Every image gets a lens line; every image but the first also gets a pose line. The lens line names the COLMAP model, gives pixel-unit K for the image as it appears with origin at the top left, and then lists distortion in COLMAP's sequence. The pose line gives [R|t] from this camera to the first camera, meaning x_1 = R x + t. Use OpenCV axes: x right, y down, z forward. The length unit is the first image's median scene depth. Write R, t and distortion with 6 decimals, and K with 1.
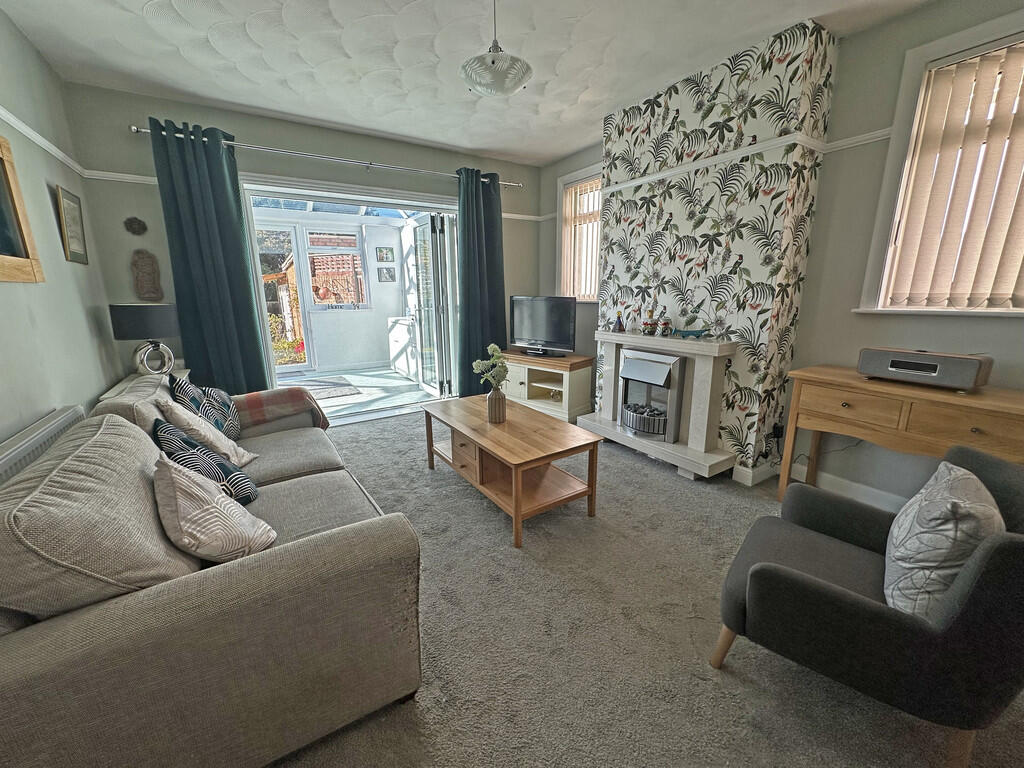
lens RADIAL K [[407.9, 0, 516.3], [0, 407.9, 381.9], [0, 0, 1]] dist [0.000493, -0.000578]
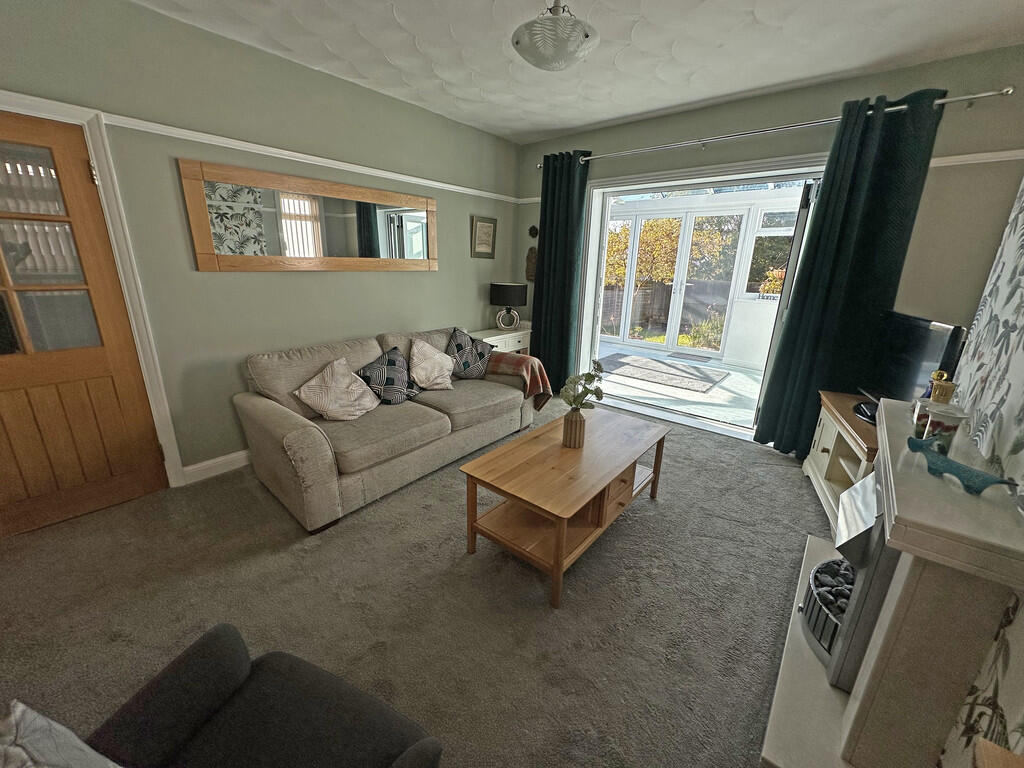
lens RADIAL K [[407.9, 0, 514.9], [0, 407.9, 386.2], [0, 0, 1]] dist [0.000493, -0.000578]
pose [[0.292617, 0.295641, -0.909380, 0.467640], [-0.240435, 0.943200, 0.229269, -0.133627], [0.925509, 0.151558, 0.347079, 0.387702]]
